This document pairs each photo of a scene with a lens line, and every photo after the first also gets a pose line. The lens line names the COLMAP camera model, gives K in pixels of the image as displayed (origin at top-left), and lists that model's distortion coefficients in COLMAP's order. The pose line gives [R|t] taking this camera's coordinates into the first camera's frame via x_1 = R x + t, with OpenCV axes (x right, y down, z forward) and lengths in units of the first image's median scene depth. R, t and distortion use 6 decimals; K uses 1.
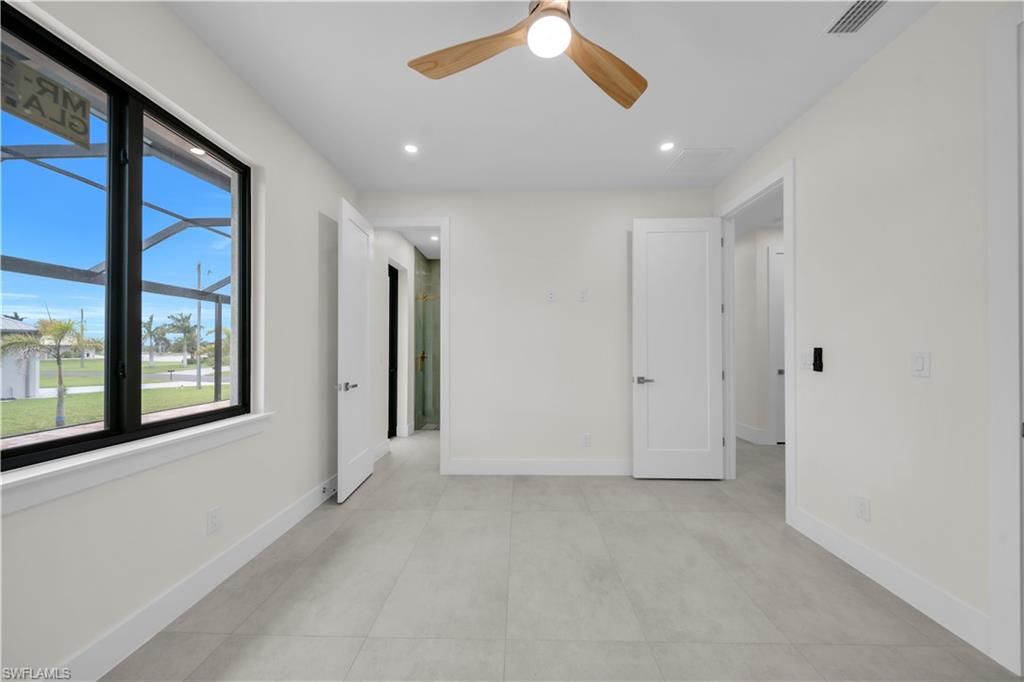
lens RADIAL K [[352.8, 0, 511.7], [0, 352.8, 344.6], [0, 0, 1]] dist [-0.001630, -0.001006]
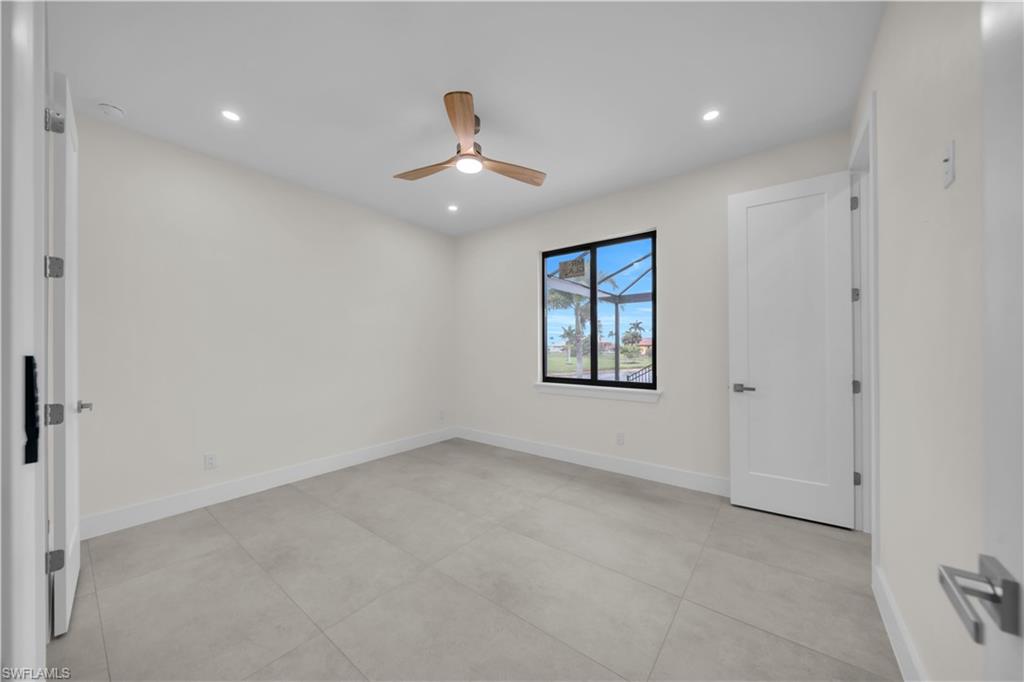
lens RADIAL K [[352.8, 0, 511.3], [0, 352.8, 345.4], [0, 0, 1]] dist [-0.001630, -0.001006]
pose [[-0.598036, 0.006053, -0.801446, 1.122182], [0.019854, 0.999776, -0.007264, -0.001428], [0.801223, -0.020257, -0.598023, 1.810502]]
